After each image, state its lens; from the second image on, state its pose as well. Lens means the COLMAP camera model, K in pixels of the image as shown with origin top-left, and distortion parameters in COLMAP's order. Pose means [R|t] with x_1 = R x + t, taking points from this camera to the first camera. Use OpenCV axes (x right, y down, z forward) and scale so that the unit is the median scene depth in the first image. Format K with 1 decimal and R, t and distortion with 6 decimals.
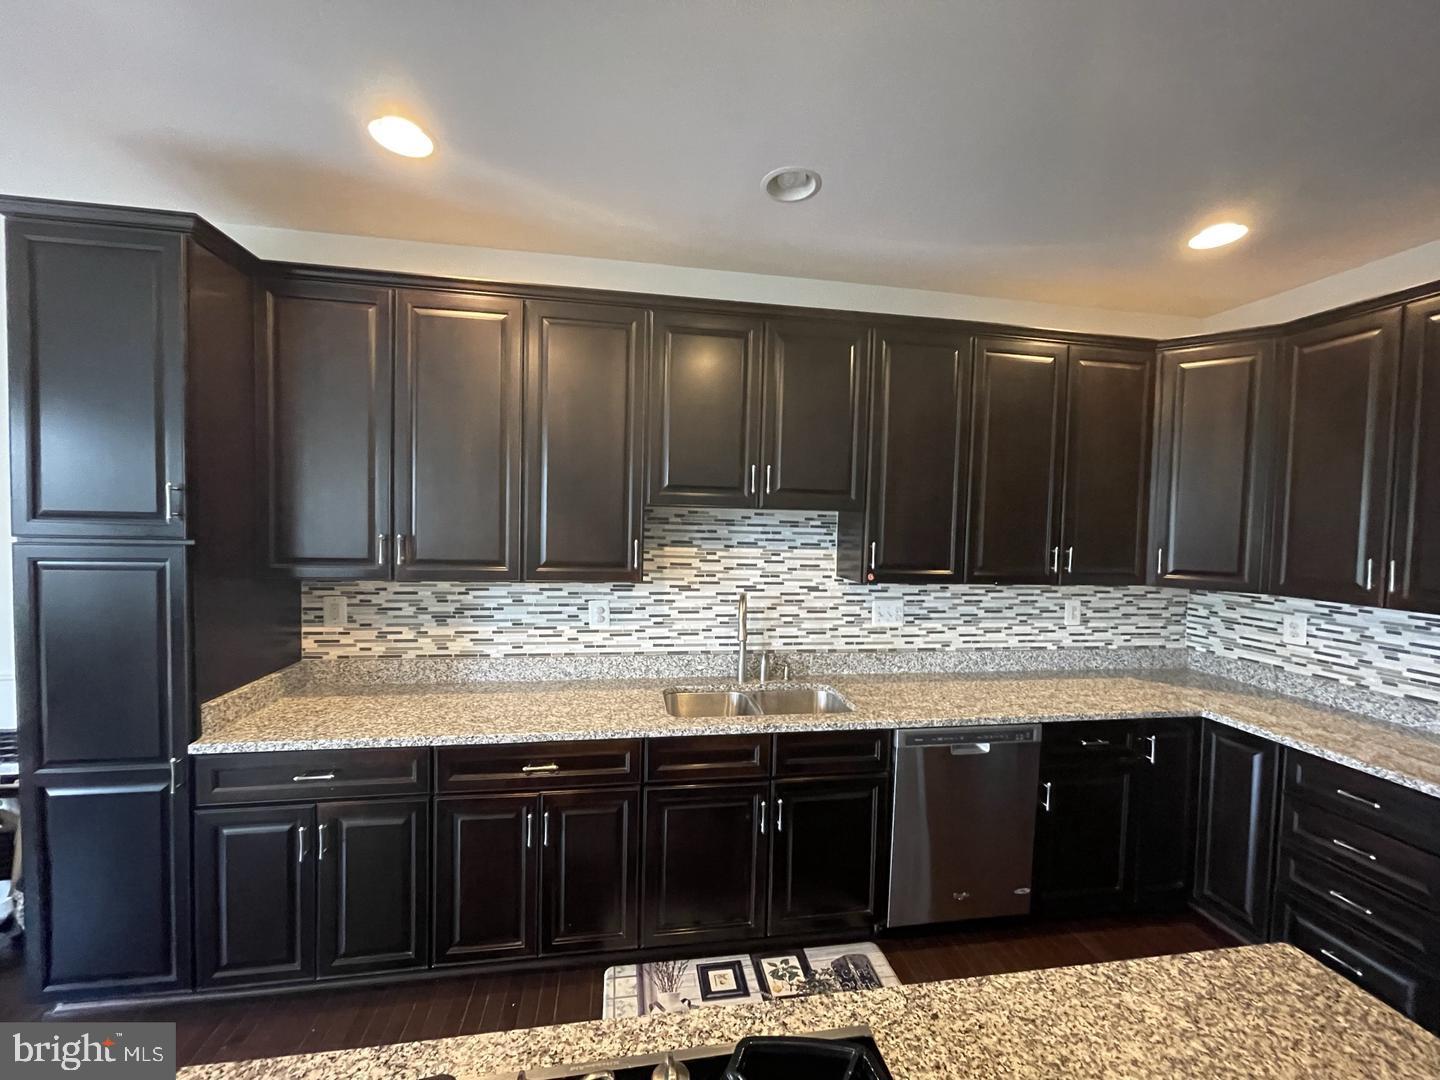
lens RADIAL K [[577.3, 0, 717.0], [0, 577.3, 539.9], [0, 0, 1]] dist [-0.002531, -0.000714]
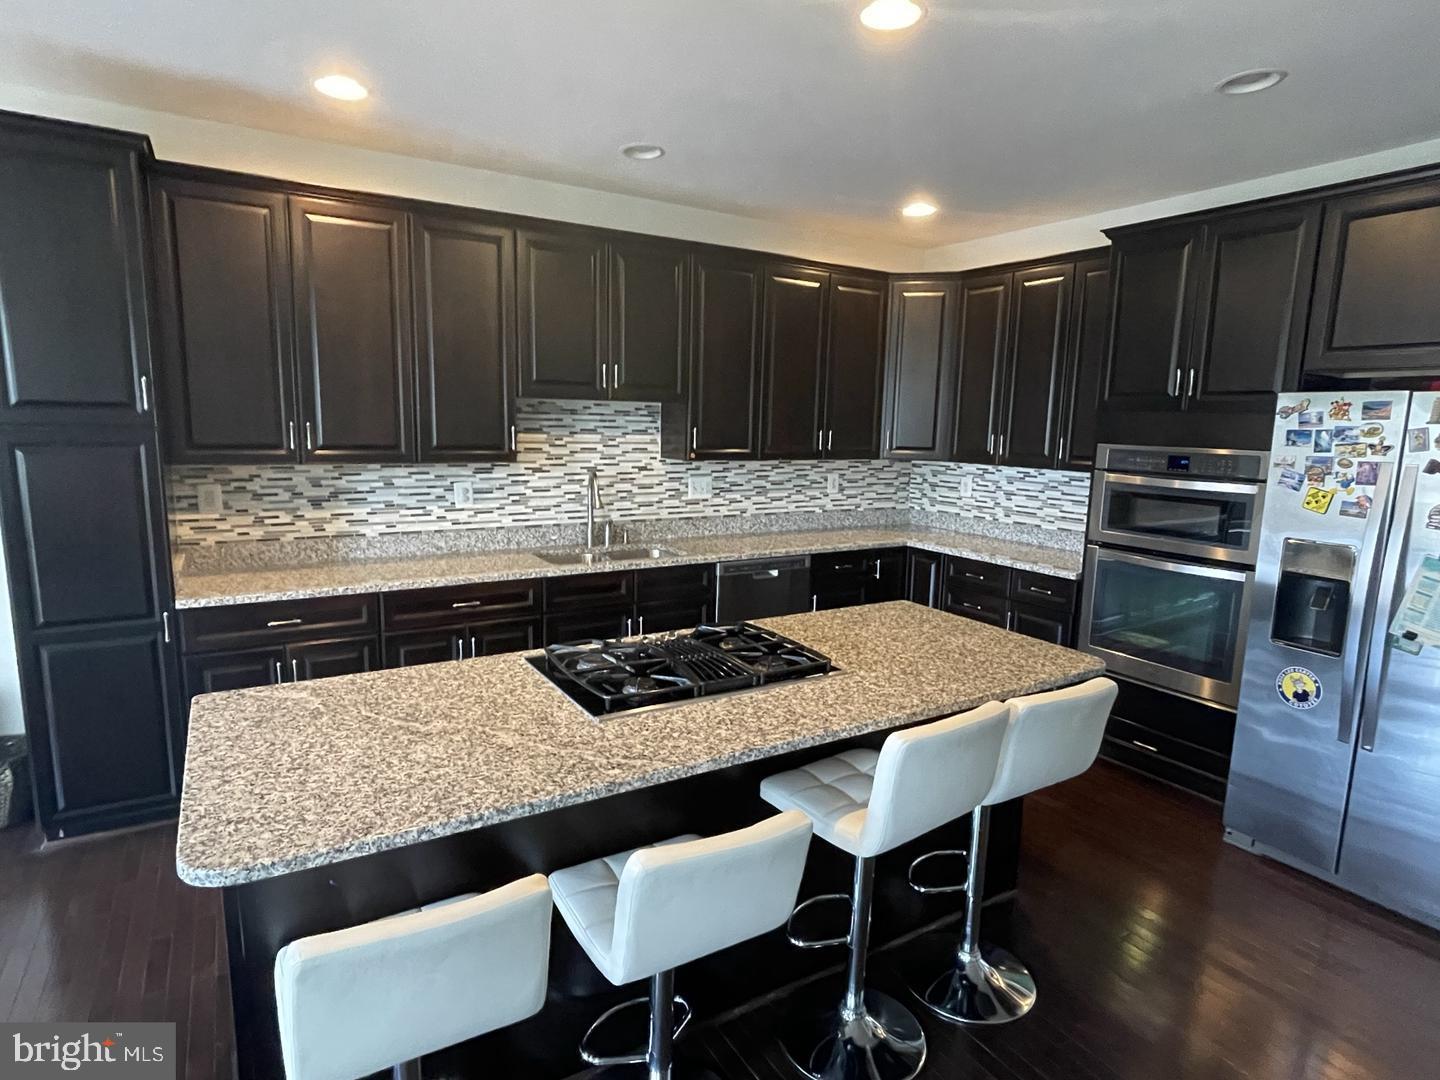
lens RADIAL K [[797.8, 0, 718.9], [0, 797.8, 542.1], [0, 0, 1]] dist [0.008758, -0.004909]
pose [[0.925453, -0.061338, 0.373865, -0.339343], [0.011990, 0.991055, 0.132917, 0.020171], [-0.378673, -0.118526, 0.917910, -0.641115]]
